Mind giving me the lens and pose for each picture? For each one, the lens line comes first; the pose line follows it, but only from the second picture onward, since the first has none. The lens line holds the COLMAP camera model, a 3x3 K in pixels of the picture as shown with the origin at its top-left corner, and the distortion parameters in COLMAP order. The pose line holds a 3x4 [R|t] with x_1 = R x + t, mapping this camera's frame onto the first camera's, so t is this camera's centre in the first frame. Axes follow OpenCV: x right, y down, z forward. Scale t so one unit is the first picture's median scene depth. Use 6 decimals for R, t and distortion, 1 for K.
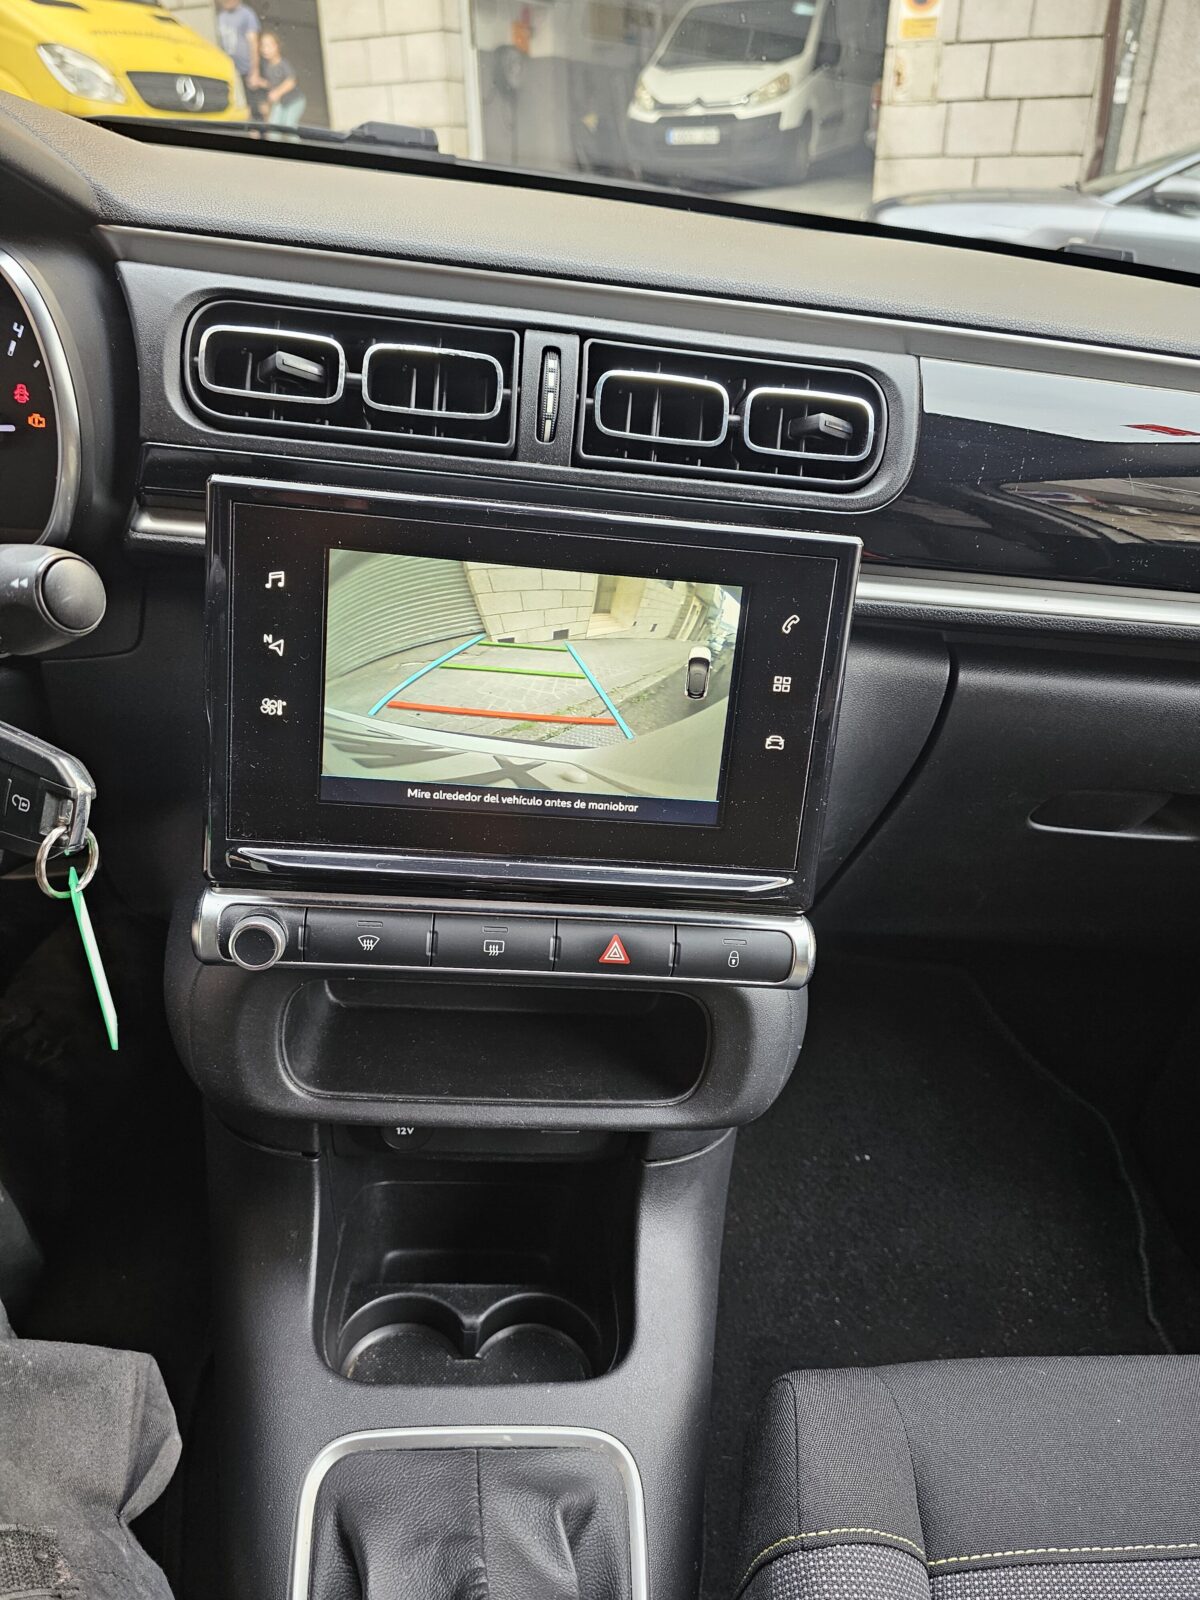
lens RADIAL K [[1064.6, 0, 600.0], [0, 1064.6, 800.0], [0, 0, 1]] dist [0.062694, -0.063541]
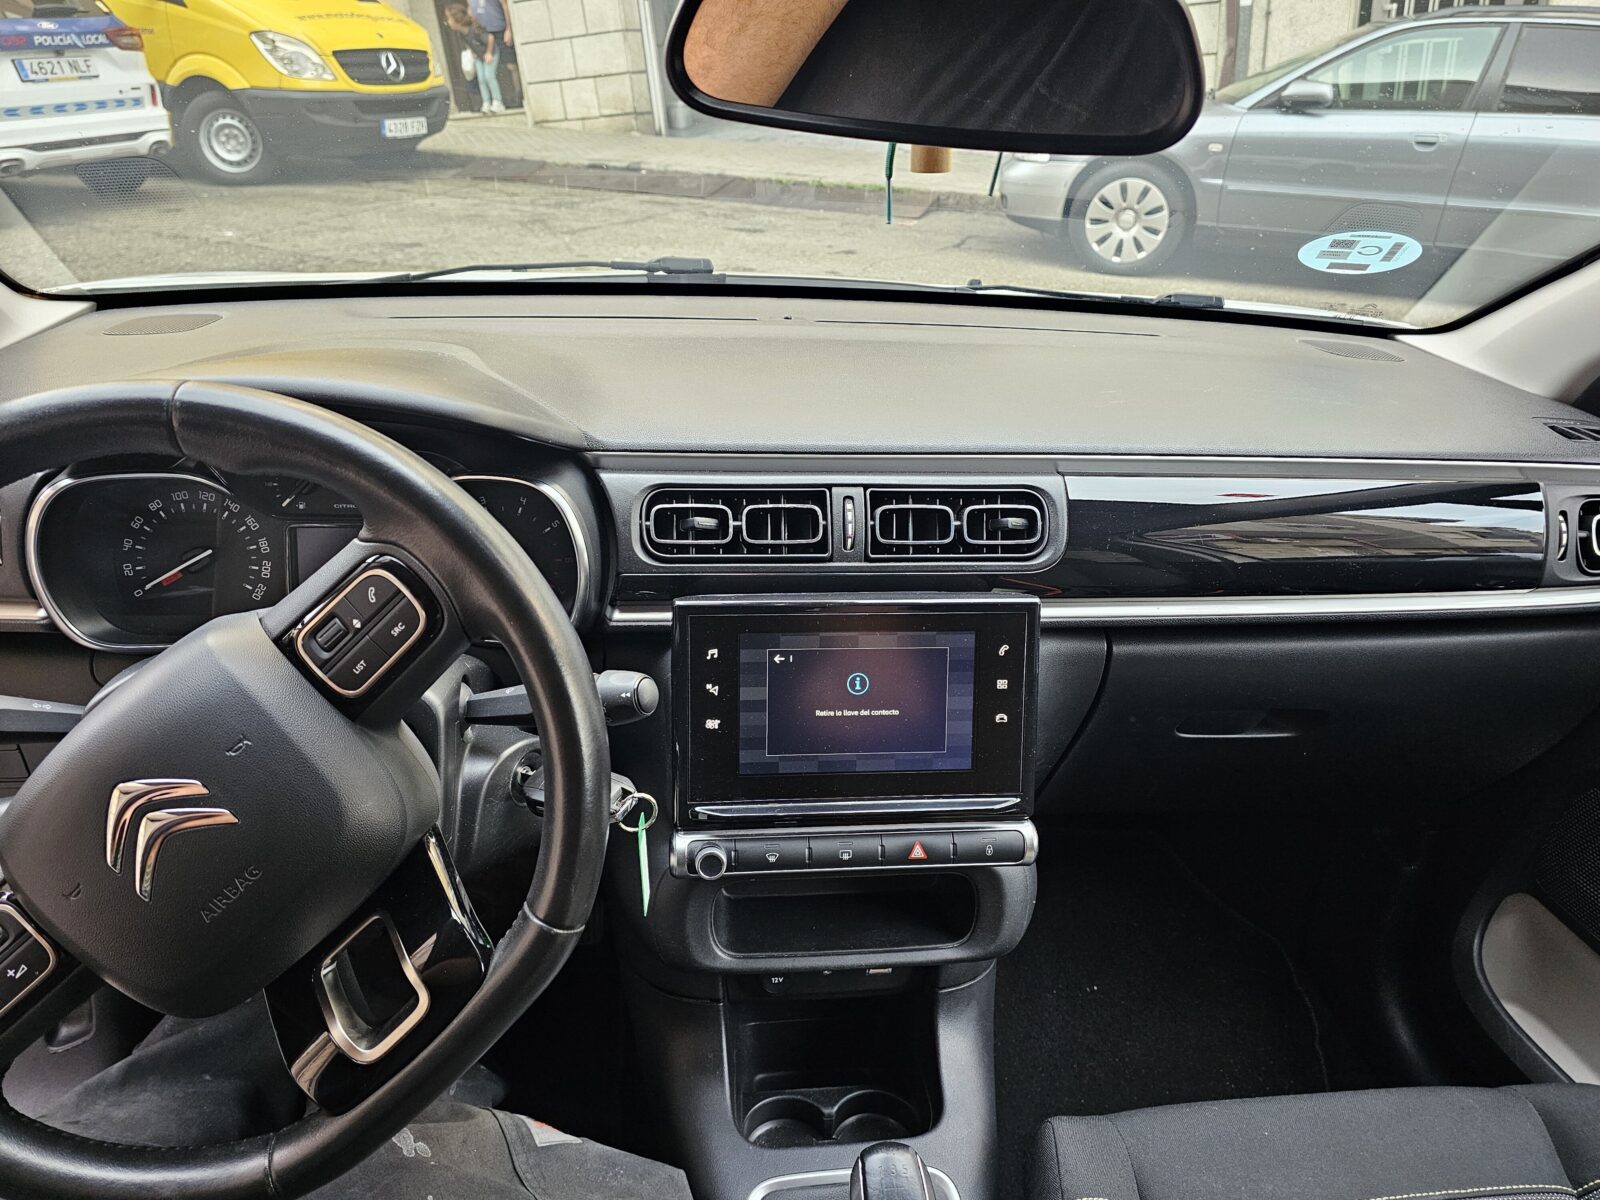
lens RADIAL K [[1064.6, 0, 804.4], [0, 1064.6, 595.2], [0, 0, 1]] dist [0.062694, -0.063541]
pose [[0.996695, -0.081227, -0.001239, -0.121274], [0.080903, 0.993862, -0.075453, -0.136068], [0.007360, 0.075103, 0.997149, -0.660730]]
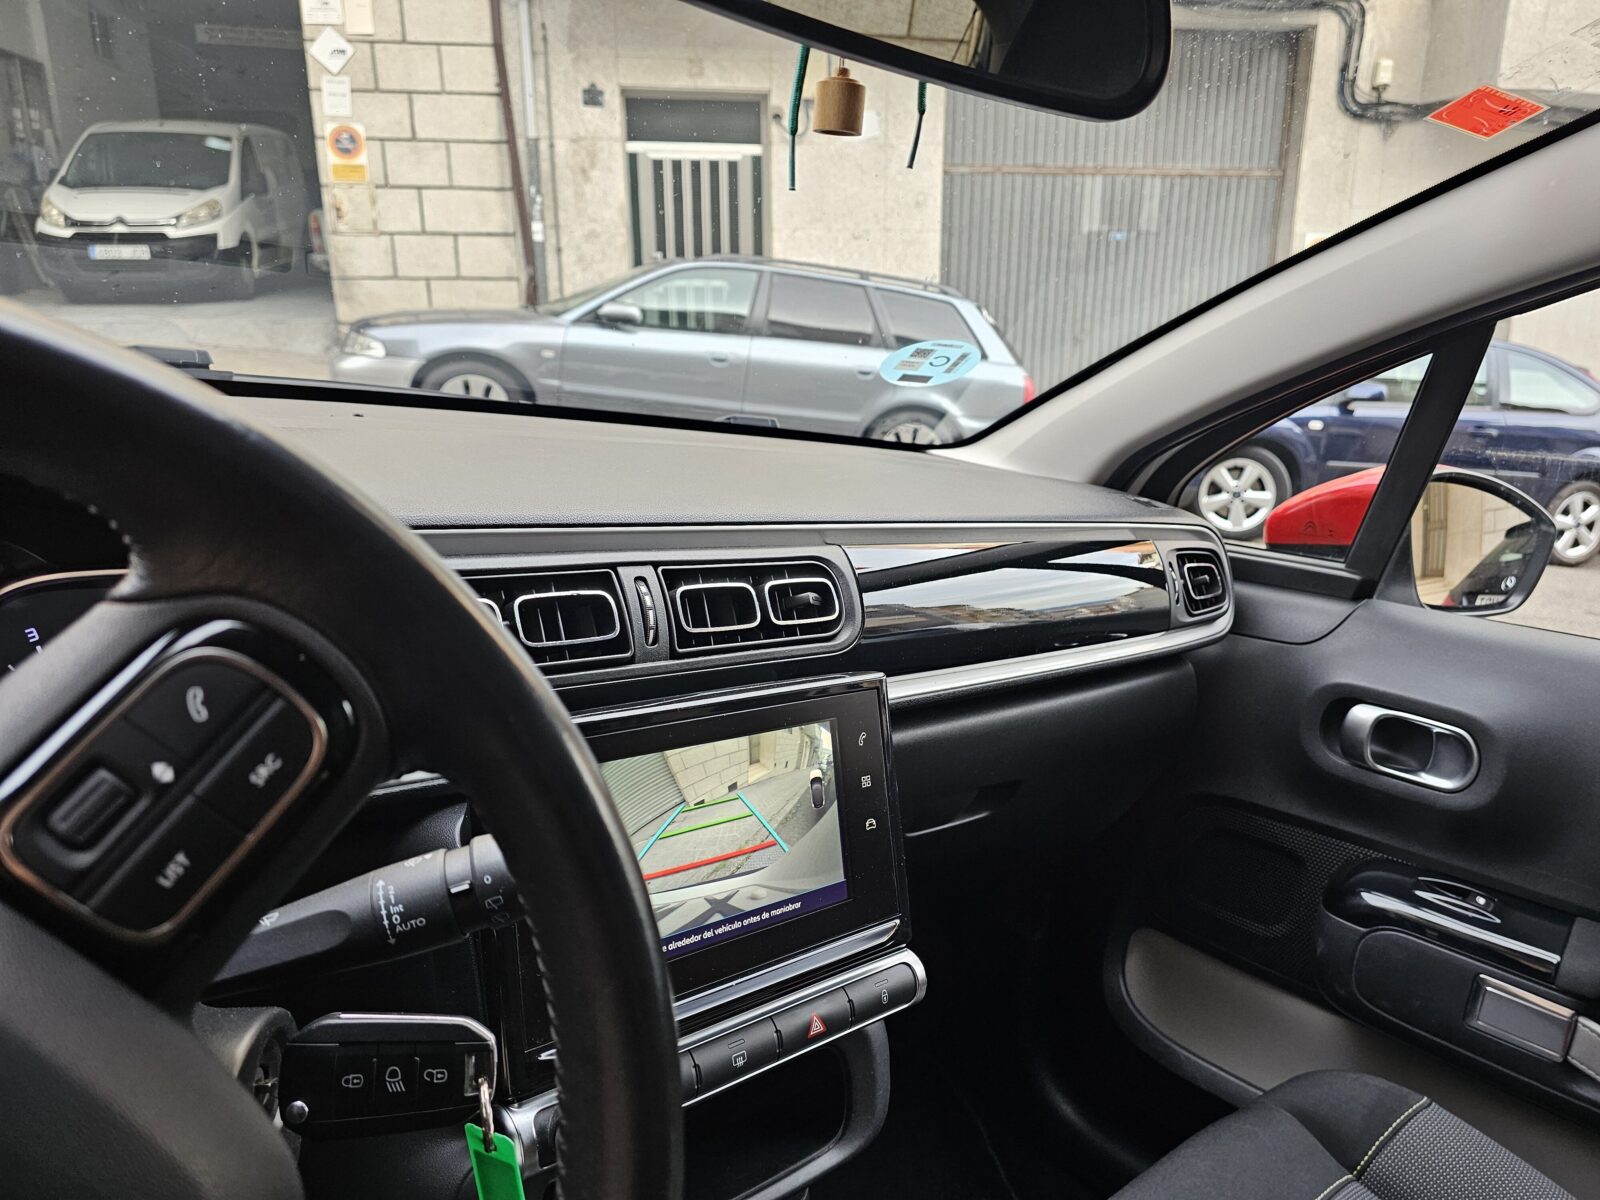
lens RADIAL K [[1072.0, 0, 796.5], [0, 1072.0, 588.8], [0, 0, 1]] dist [0.059576, -0.085744]
pose [[0.802777, -0.149858, 0.577140, -0.627227], [0.286279, 0.945918, -0.152588, -0.146860], [-0.523061, 0.287718, 0.802263, -0.142973]]
